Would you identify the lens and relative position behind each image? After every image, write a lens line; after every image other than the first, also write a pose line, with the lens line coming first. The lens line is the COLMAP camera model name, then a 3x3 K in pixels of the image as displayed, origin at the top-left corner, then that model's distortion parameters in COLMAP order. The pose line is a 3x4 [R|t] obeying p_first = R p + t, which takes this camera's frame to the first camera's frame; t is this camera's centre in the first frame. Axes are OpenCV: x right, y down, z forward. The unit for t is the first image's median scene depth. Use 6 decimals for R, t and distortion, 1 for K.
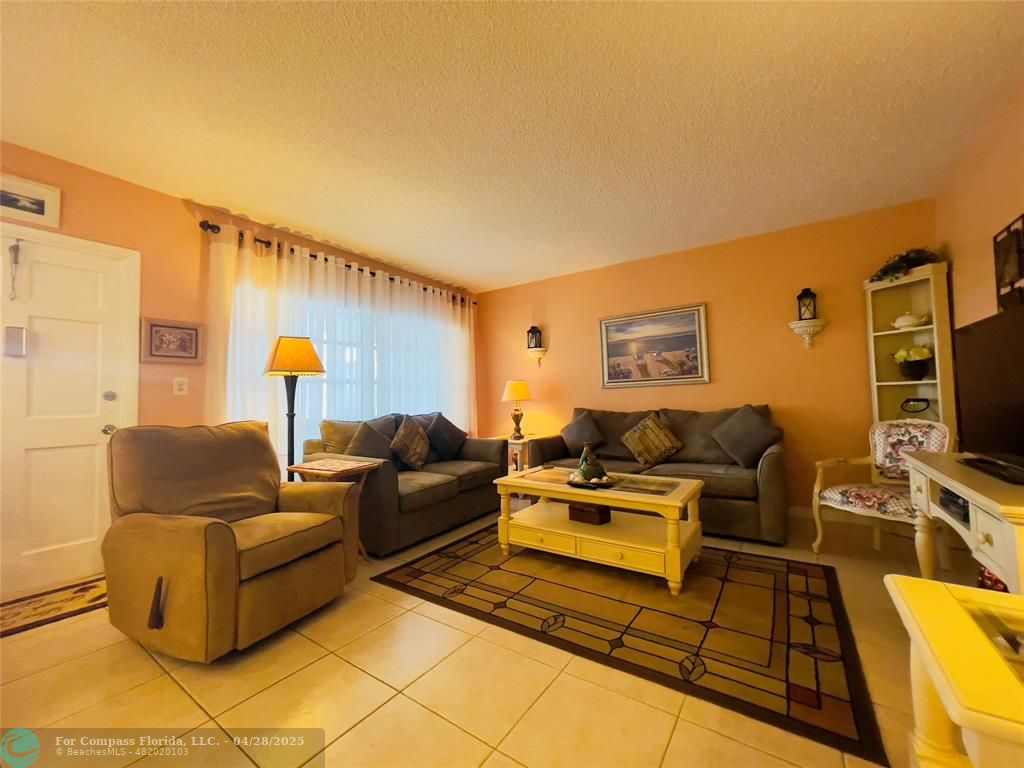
lens RADIAL K [[413.5, 0, 511.7], [0, 413.5, 384.2], [0, 0, 1]] dist [-0.005614, 0.003139]
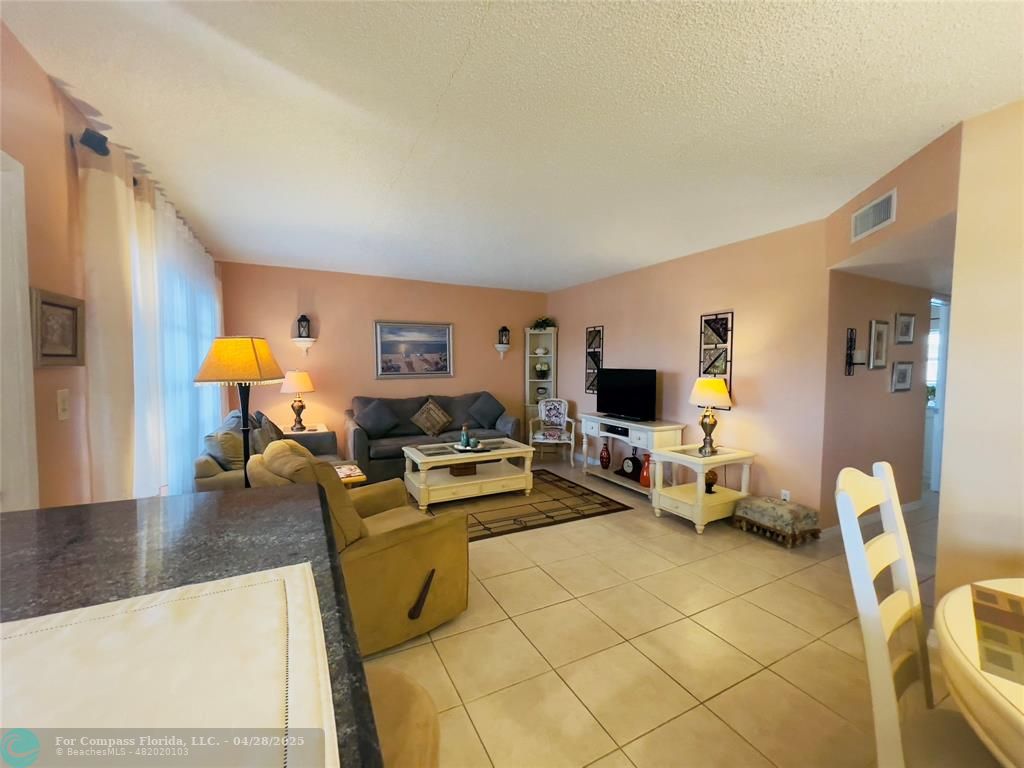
lens RADIAL K [[413.5, 0, 502.3], [0, 413.5, 383.9], [0, 0, 1]] dist [-0.005614, 0.003139]
pose [[0.481982, -0.021799, 0.875910, -1.030555], [-0.048306, 0.997509, 0.051406, -0.087240], [-0.874849, -0.067088, 0.479728, 0.153380]]
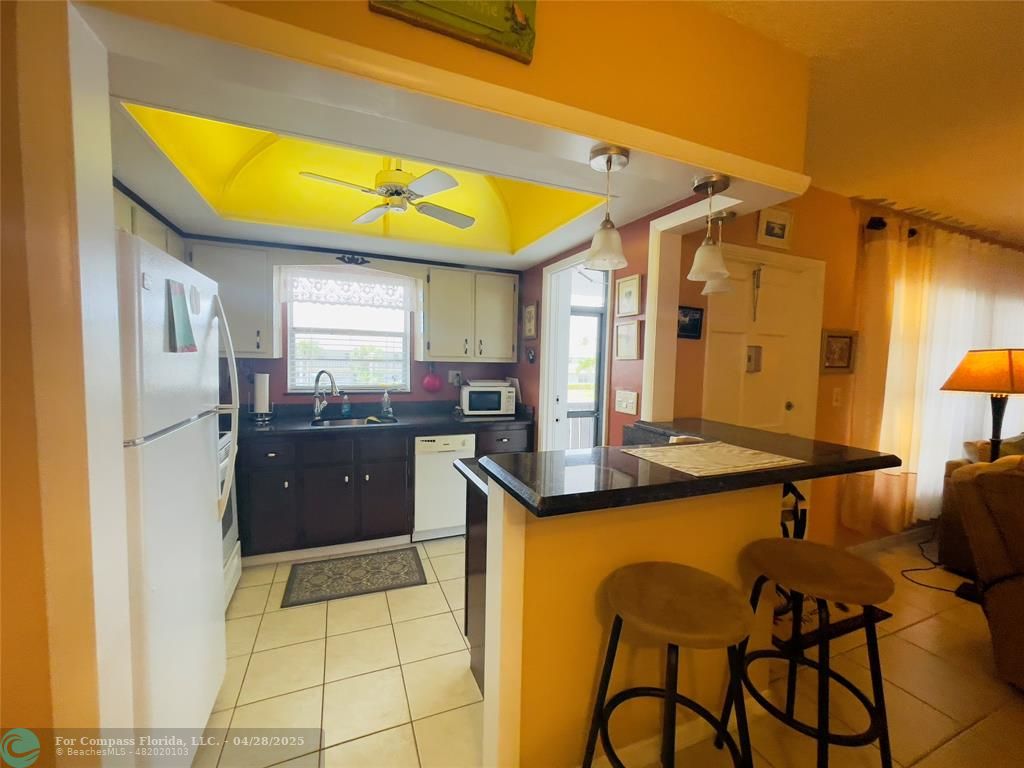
lens RADIAL K [[413.5, 0, 515.3], [0, 413.5, 384.8], [0, 0, 1]] dist [-0.005614, 0.003139]
pose [[0.847289, 0.067670, -0.526803, -0.944252], [-0.015884, 0.994635, 0.102217, -0.112594], [0.530894, -0.078240, 0.843819, -0.233735]]
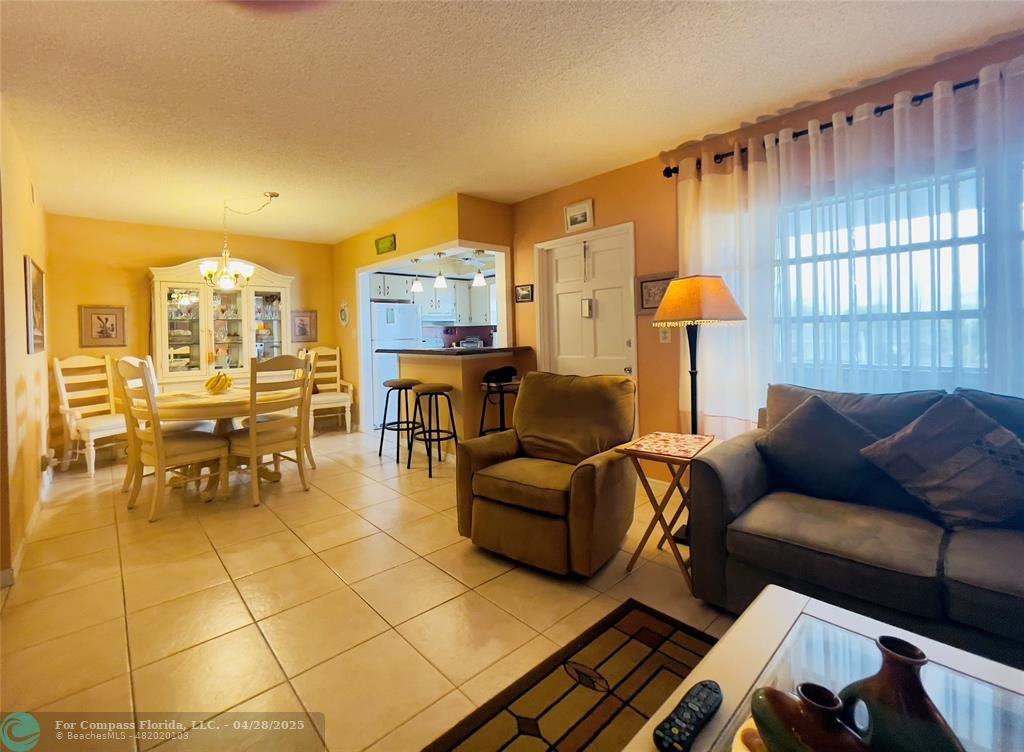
lens RADIAL K [[448.4, 0, 467.4], [0, 448.4, 338.9], [0, 0, 1]] dist [-0.003287, 0.002048]
pose [[-0.262819, 0.032387, -0.964301, 0.447574], [0.065079, 0.997755, 0.015774, -0.036179], [0.962648, -0.058610, -0.264337, 0.822439]]
